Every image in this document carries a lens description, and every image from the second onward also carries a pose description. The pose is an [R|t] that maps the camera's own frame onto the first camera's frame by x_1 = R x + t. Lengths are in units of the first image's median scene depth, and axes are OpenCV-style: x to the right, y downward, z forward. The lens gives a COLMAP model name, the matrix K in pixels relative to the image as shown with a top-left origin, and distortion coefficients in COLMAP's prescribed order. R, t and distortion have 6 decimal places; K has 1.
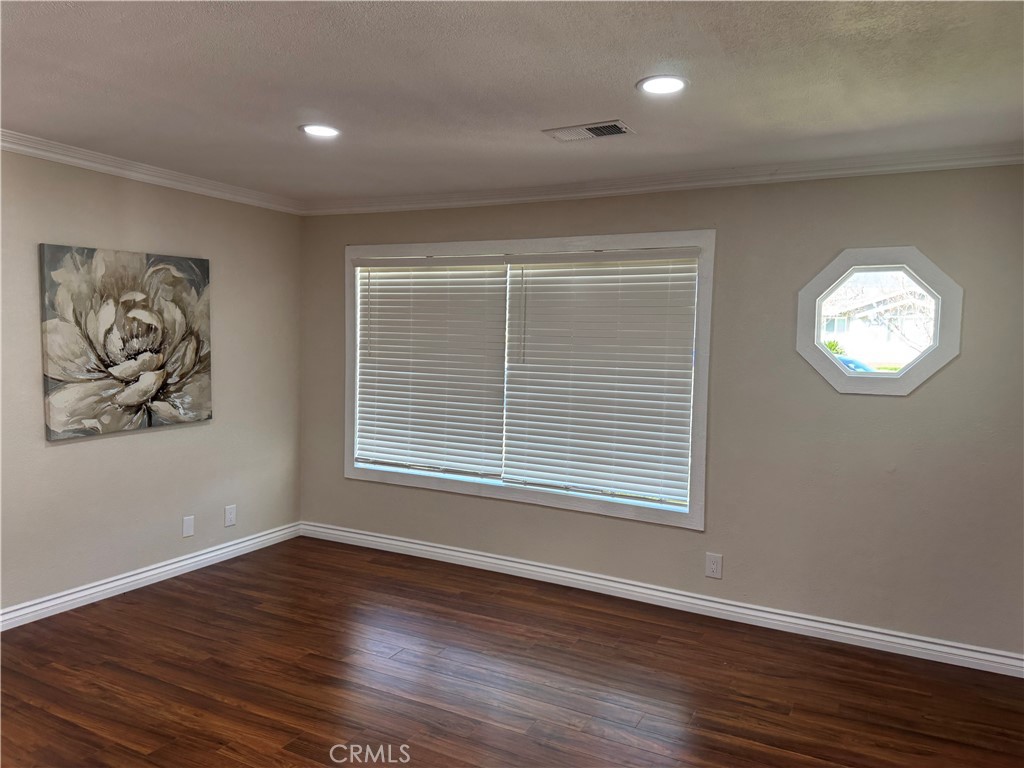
lens RADIAL K [[718.0, 0, 511.7], [0, 718.0, 382.3], [0, 0, 1]] dist [0.076052, -0.104081]
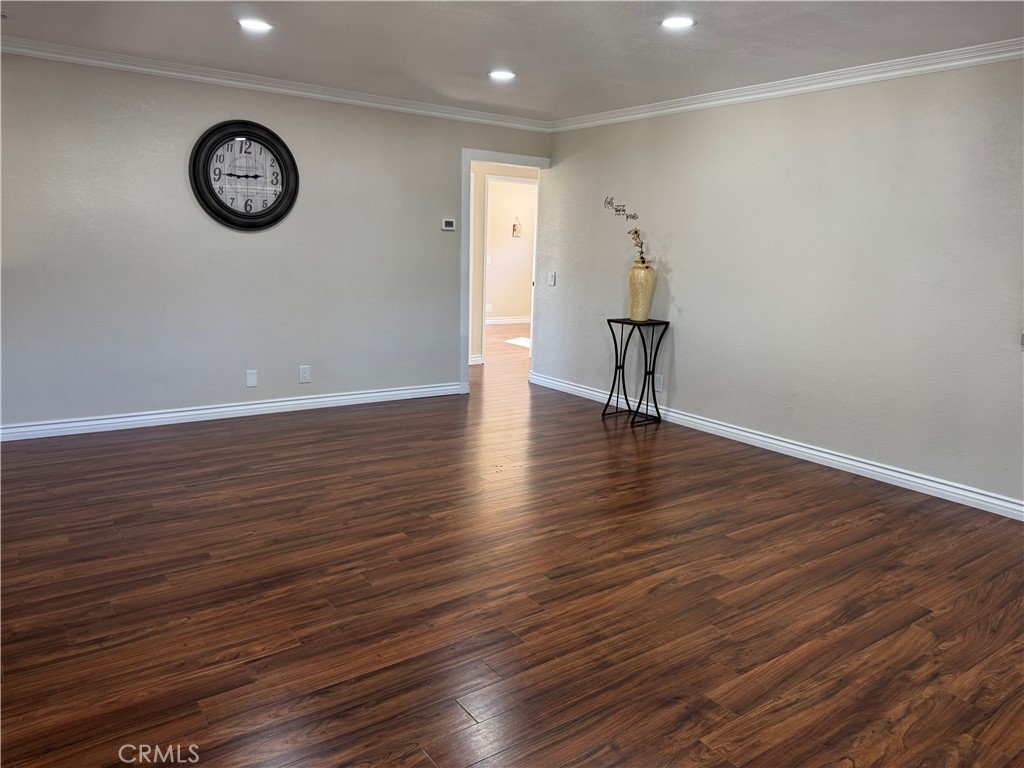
lens RADIAL K [[718.0, 0, 518.8], [0, 718.0, 392.9], [0, 0, 1]] dist [0.076052, -0.104081]
pose [[-0.442317, 0.137955, -0.886185, 0.477366], [-0.105604, 0.973214, 0.204213, 0.010762], [0.890620, 0.183912, -0.415900, 0.673176]]
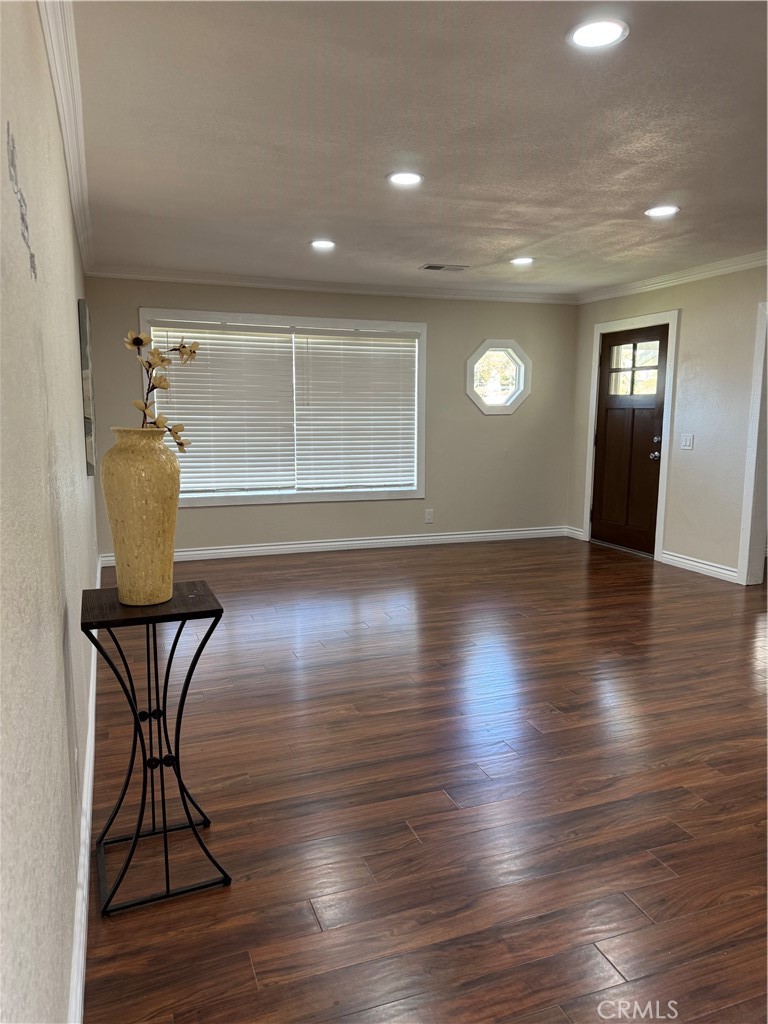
lens RADIAL K [[718.0, 0, 381.0], [0, 718.0, 519.7], [0, 0, 1]] dist [0.076052, -0.104081]
pose [[0.669583, -0.134136, 0.730525, -0.965941], [0.061262, 0.990180, 0.125662, 0.027202], [-0.740207, -0.039388, 0.671225, -0.082236]]
